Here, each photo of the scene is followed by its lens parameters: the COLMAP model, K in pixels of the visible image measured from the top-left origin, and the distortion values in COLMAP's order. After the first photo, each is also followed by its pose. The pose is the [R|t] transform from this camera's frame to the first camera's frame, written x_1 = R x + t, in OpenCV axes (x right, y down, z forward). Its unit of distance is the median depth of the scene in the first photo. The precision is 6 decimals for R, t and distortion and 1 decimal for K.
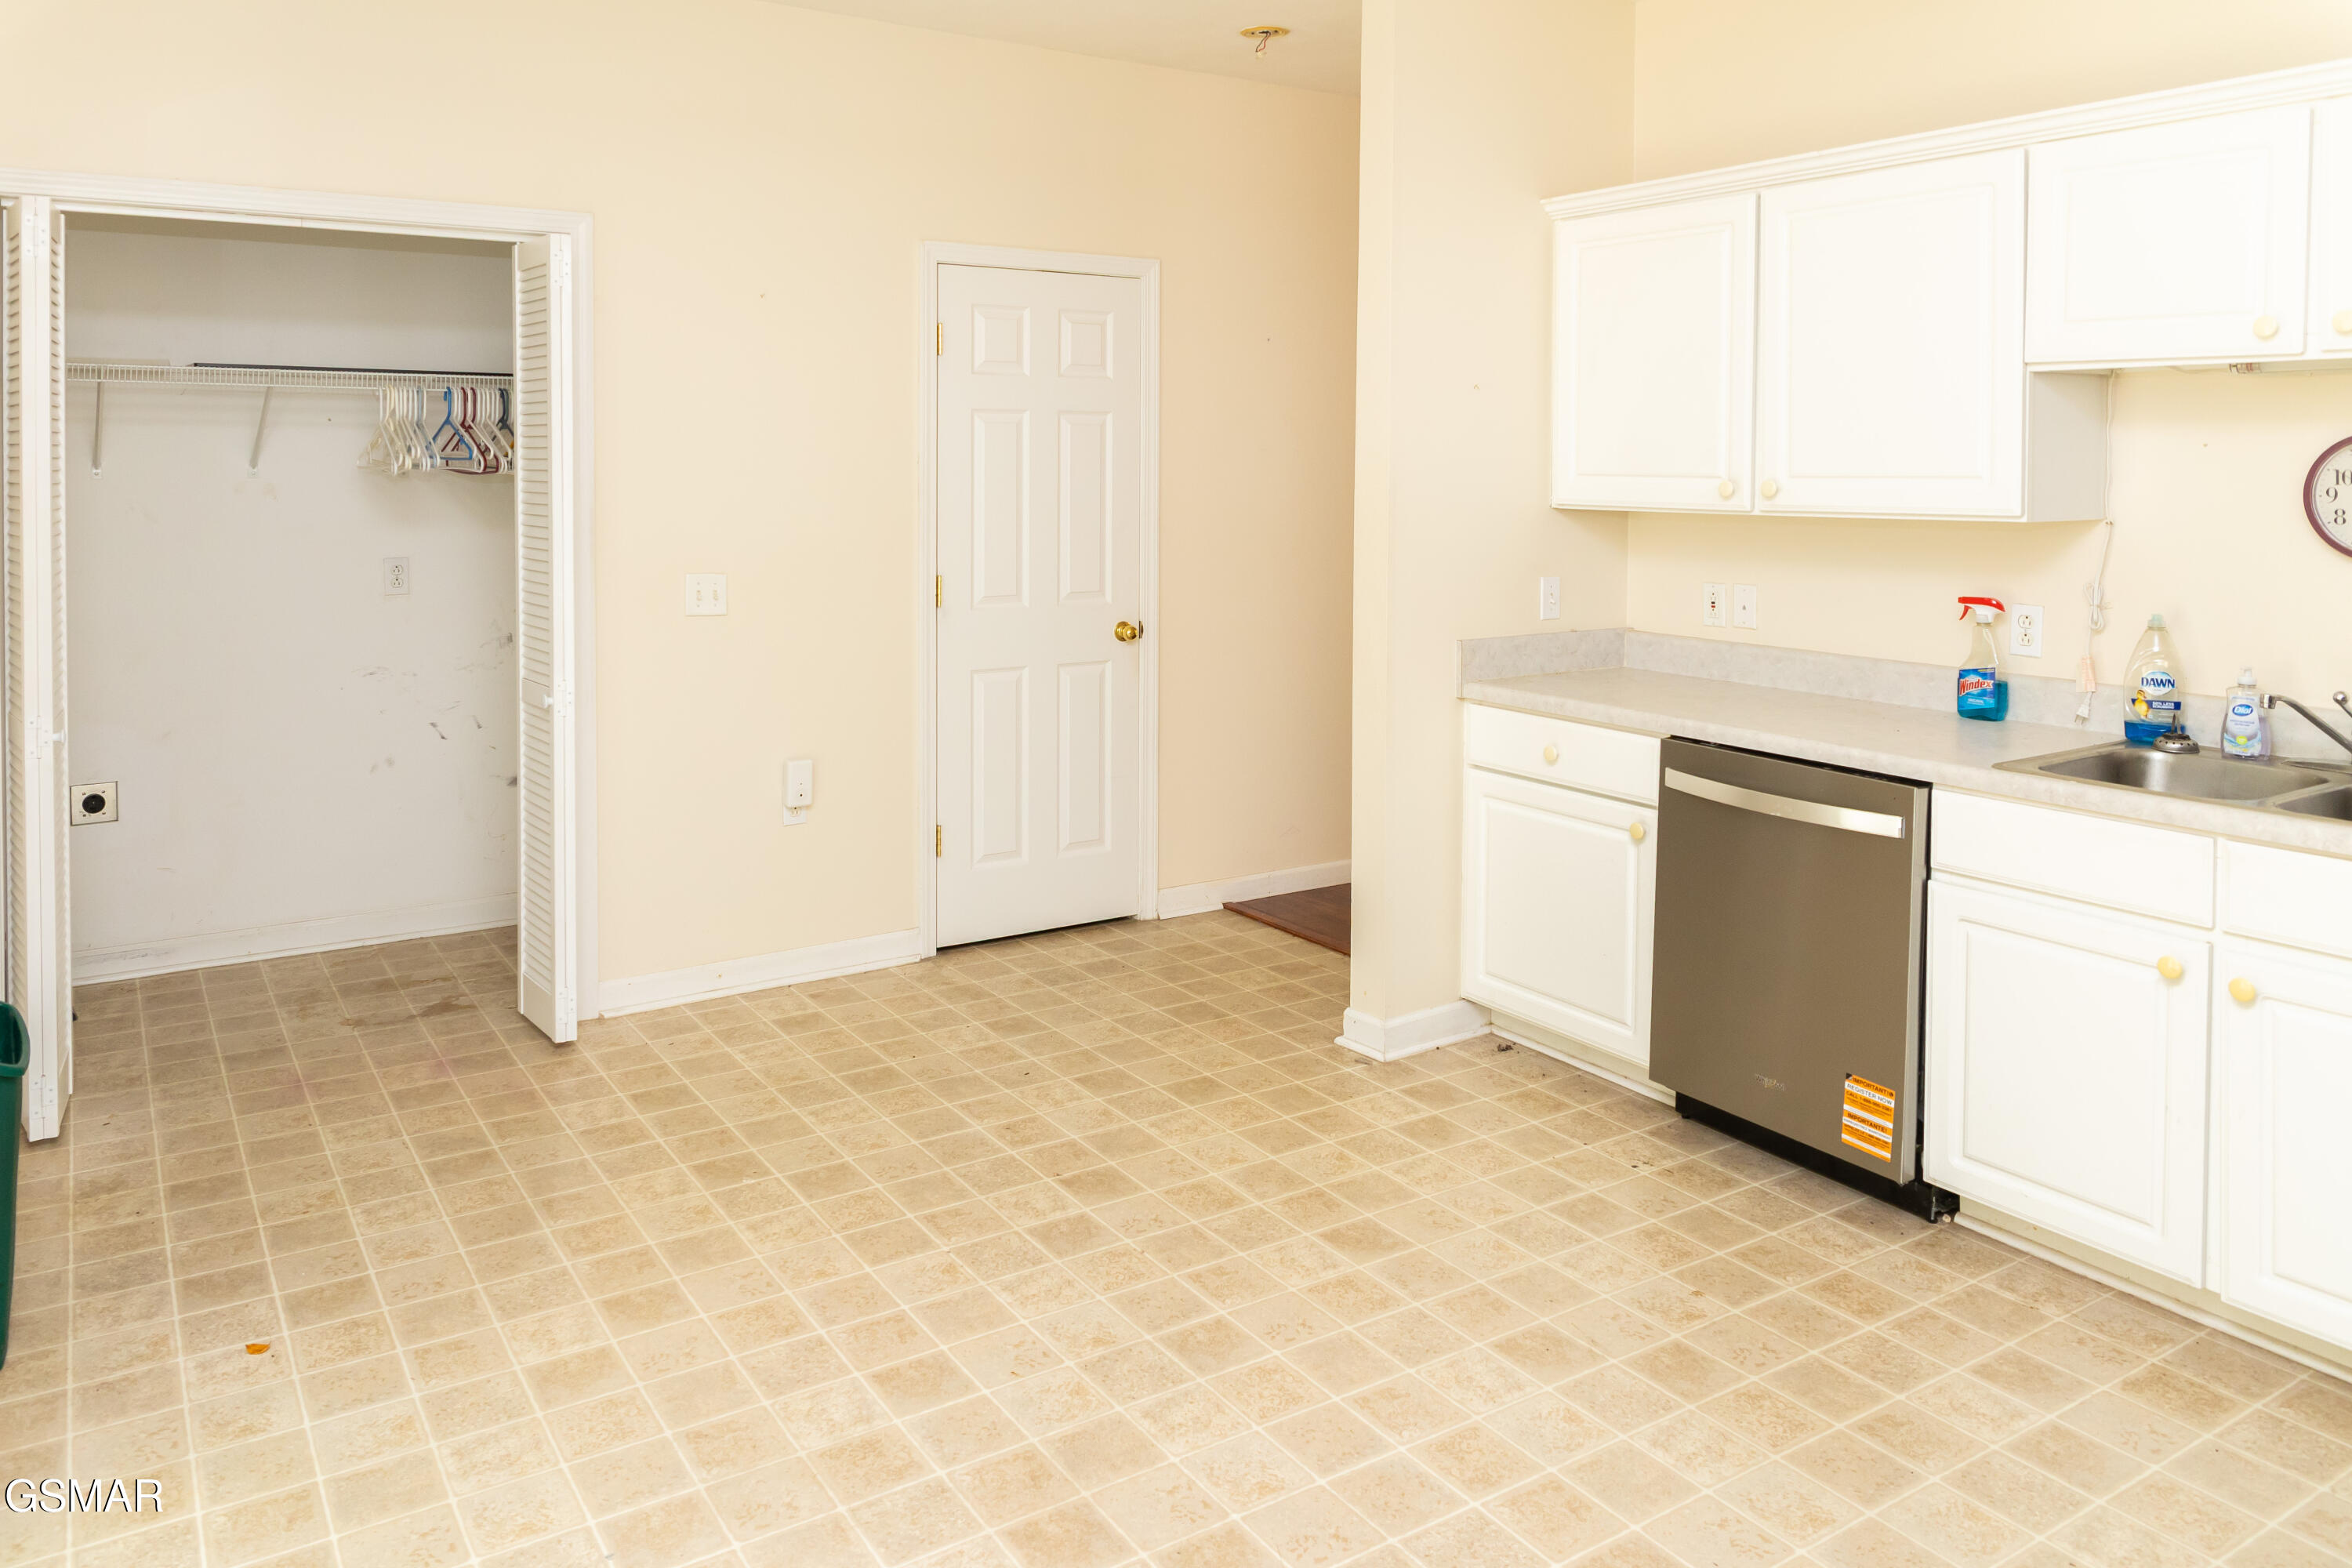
lens RADIAL K [[1652.0, 0, 1174.2], [0, 1652.0, 640.3], [0, 0, 1]] dist [-0.032804, -0.000172]
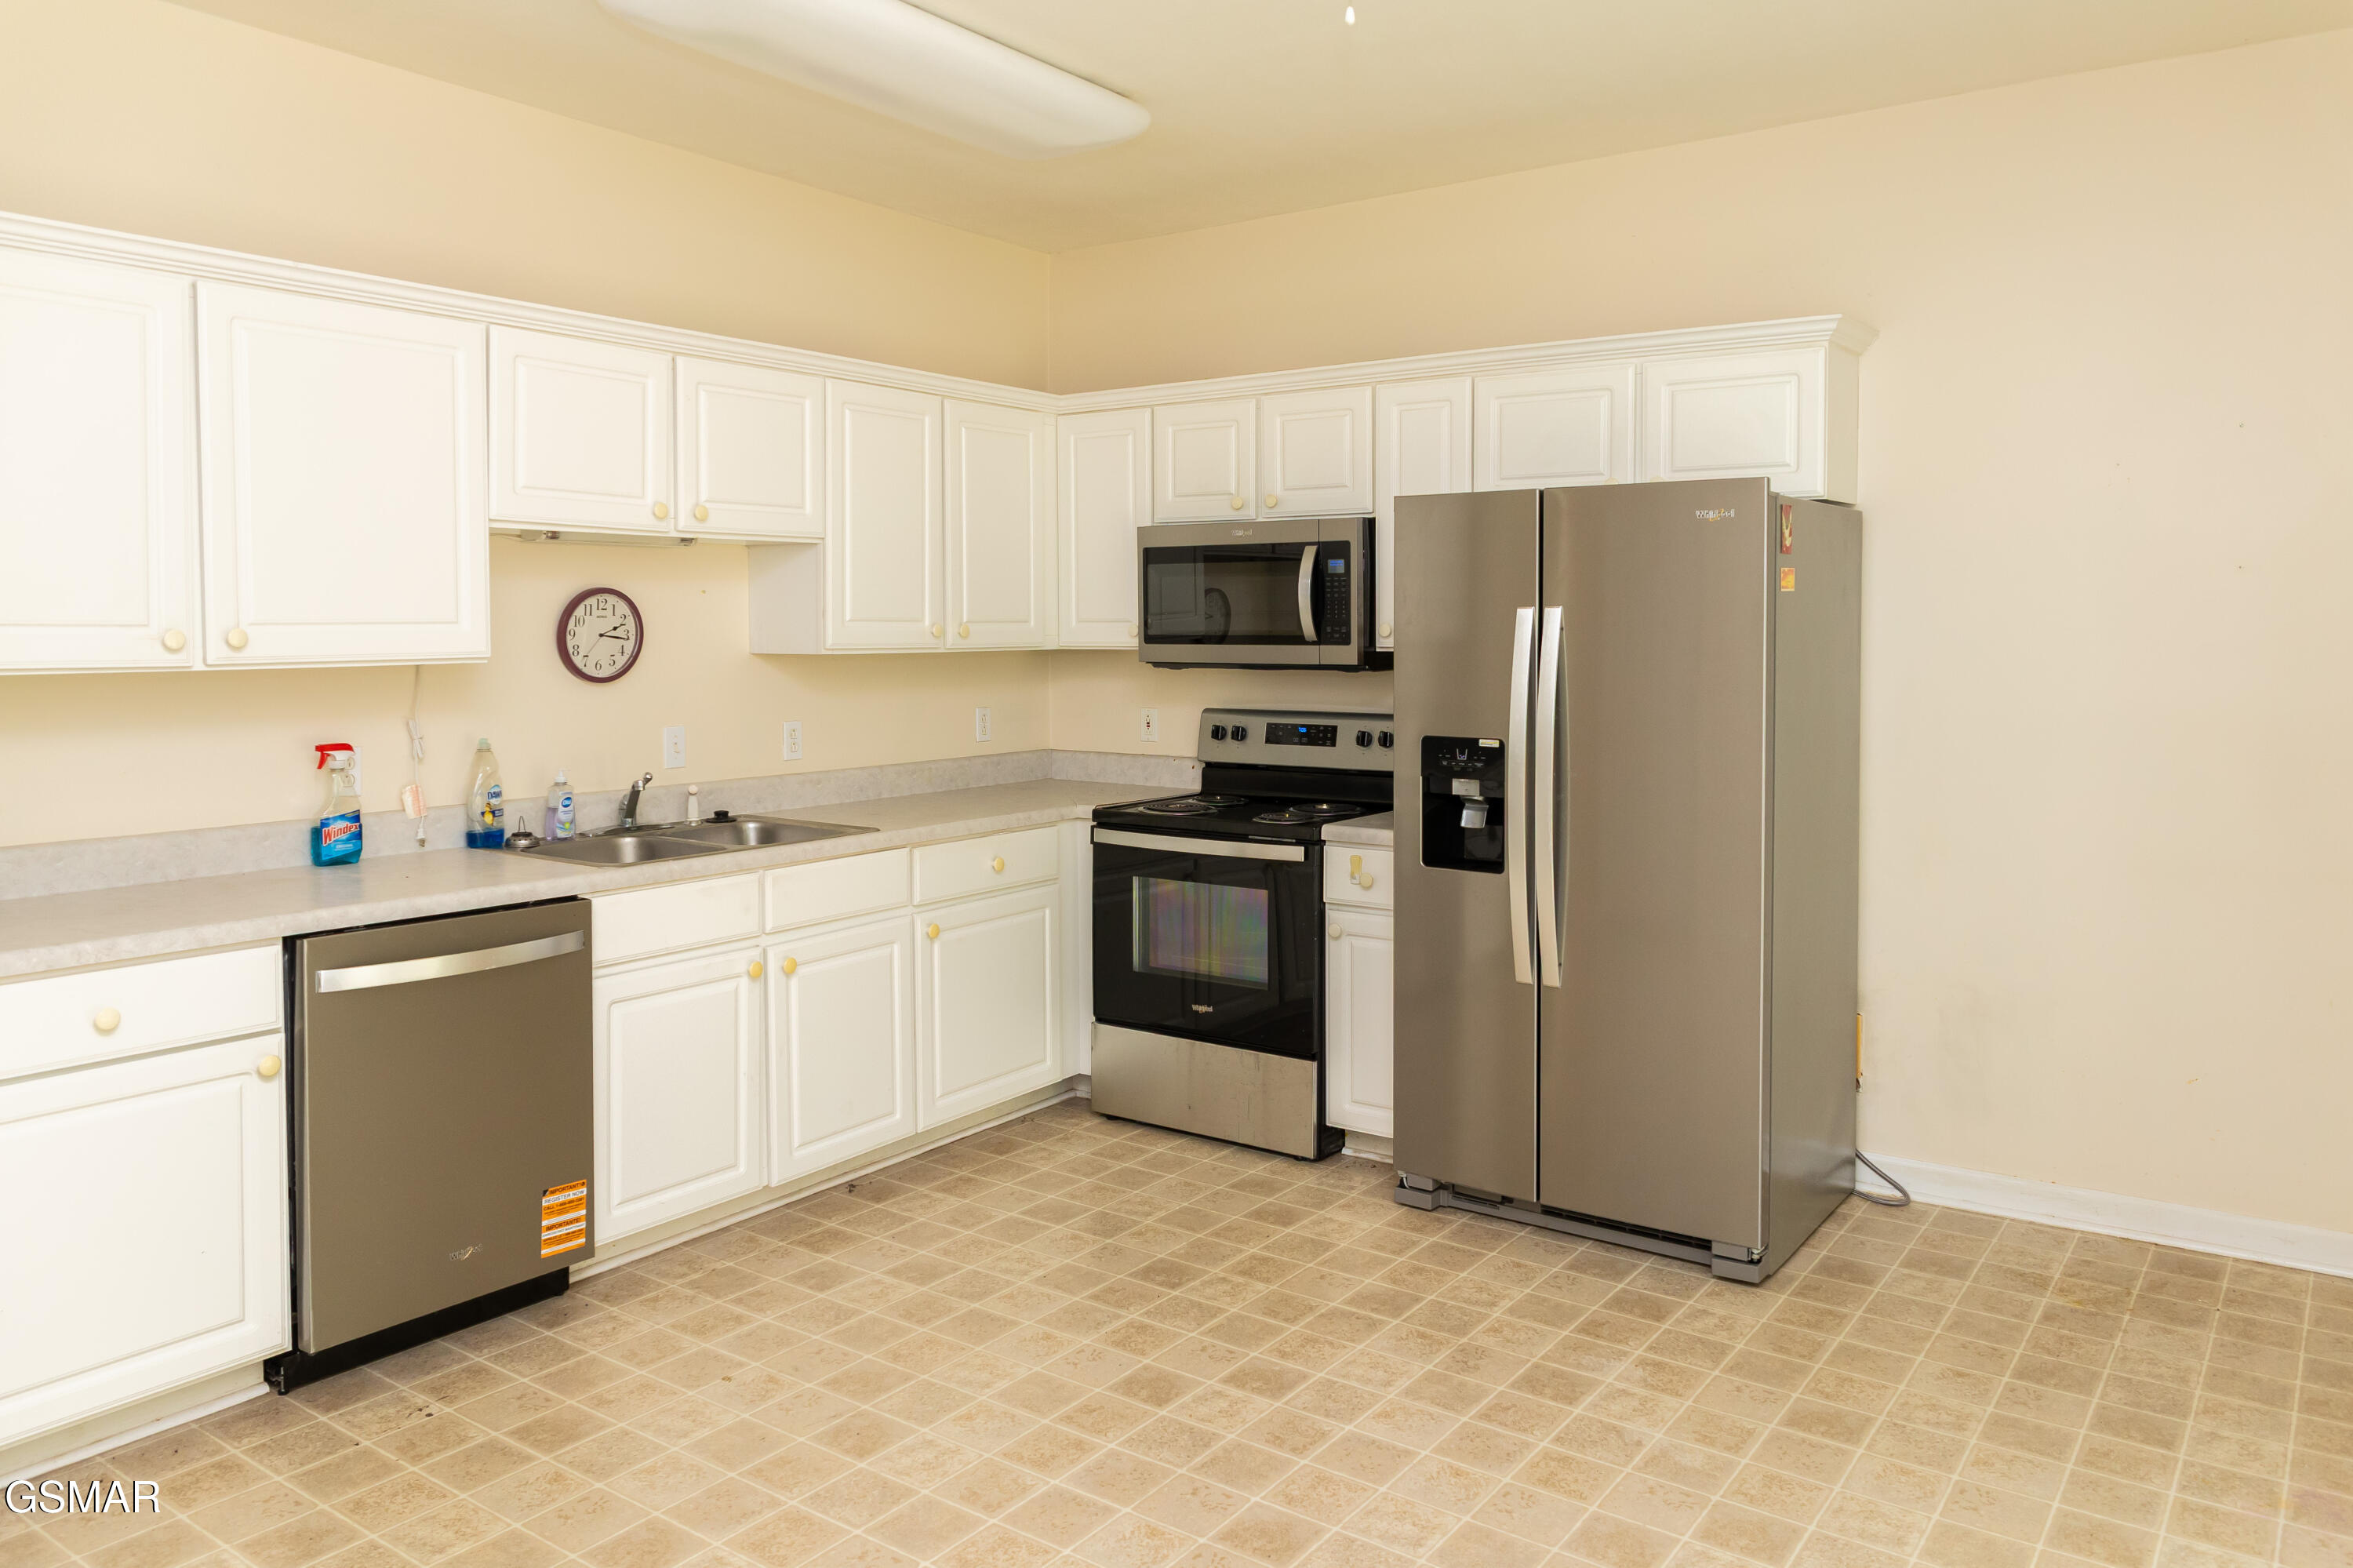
lens RADIAL K [[1598.5, 0, 1176.5], [0, 1598.5, 784.0], [0, 0, 1]] dist [0.007743, -0.000598]
pose [[-0.346998, -0.100026, 0.932517, -0.670312], [0.098931, 0.984845, 0.142452, -0.100250], [-0.932634, 0.141685, -0.331843, 0.936217]]
